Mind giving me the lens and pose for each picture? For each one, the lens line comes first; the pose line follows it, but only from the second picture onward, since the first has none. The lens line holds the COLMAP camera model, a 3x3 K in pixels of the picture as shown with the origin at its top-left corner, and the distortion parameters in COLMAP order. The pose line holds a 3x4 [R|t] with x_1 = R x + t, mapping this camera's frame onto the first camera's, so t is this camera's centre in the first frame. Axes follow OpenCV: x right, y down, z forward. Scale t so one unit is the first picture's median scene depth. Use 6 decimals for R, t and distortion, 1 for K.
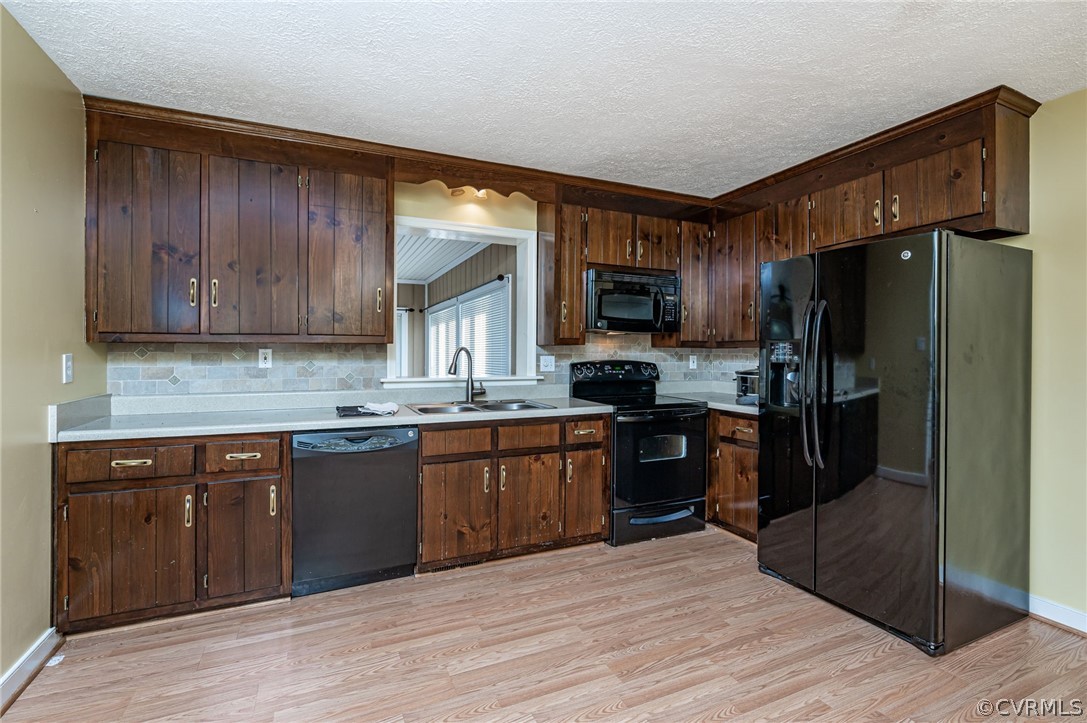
lens RADIAL K [[513.3, 0, 538.7], [0, 513.3, 352.5], [0, 0, 1]] dist [-0.003230, -0.000527]
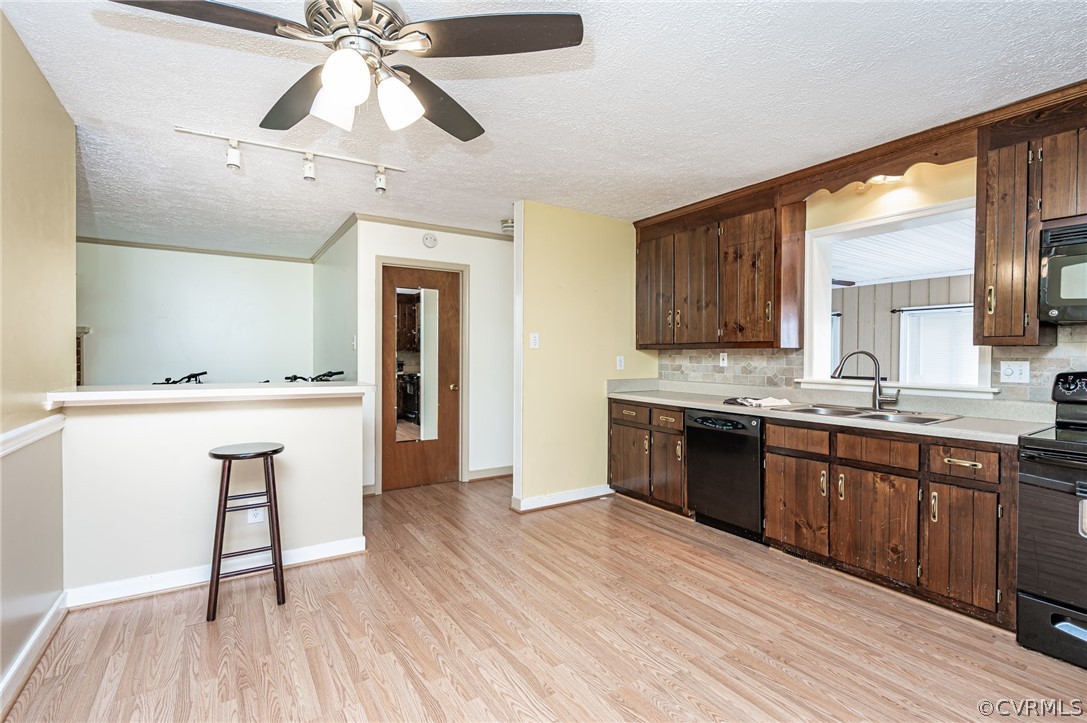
lens RADIAL K [[484.6, 0, 532.0], [0, 484.6, 359.5], [0, 0, 1]] dist [-0.002754, -0.000146]
pose [[0.133627, 0.010373, -0.990977, 0.712545], [-0.000974, 0.999946, 0.010335, -0.001880], [0.991031, -0.000416, 0.133629, 0.294240]]
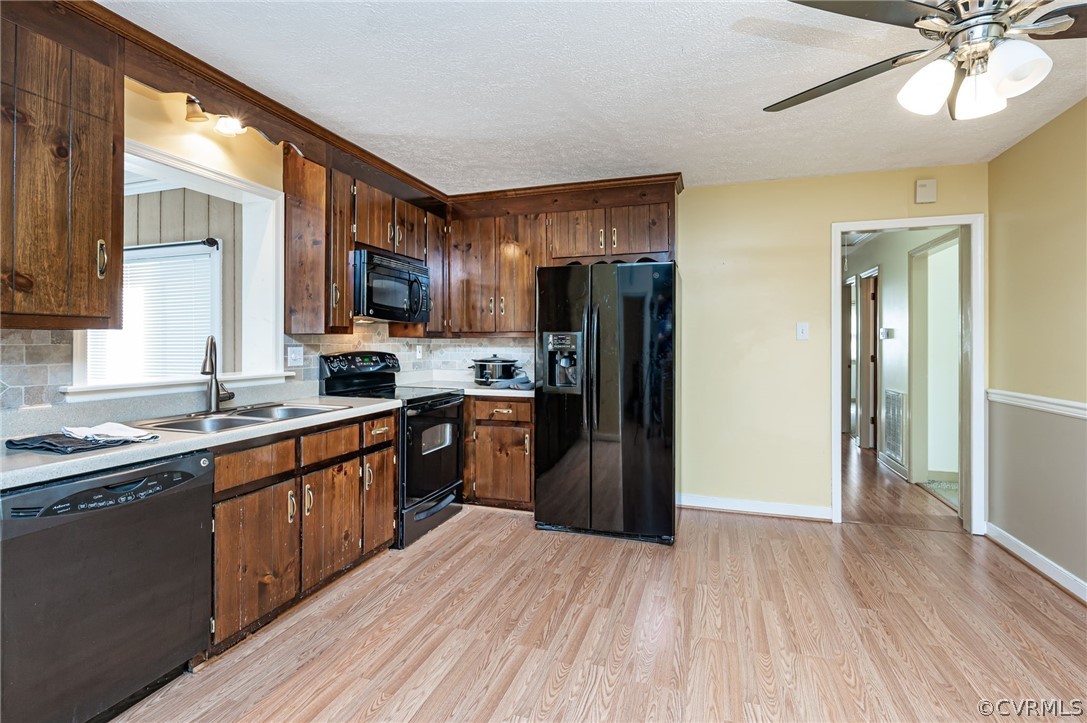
lens RADIAL K [[527.5, 0, 547.9], [0, 527.5, 342.4], [0, 0, 1]] dist [-0.004126, -0.000426]
pose [[0.660800, -0.002015, 0.750559, -0.418904], [0.000612, 0.999998, 0.002145, -0.002822], [-0.750562, -0.000958, 0.660800, 0.168711]]
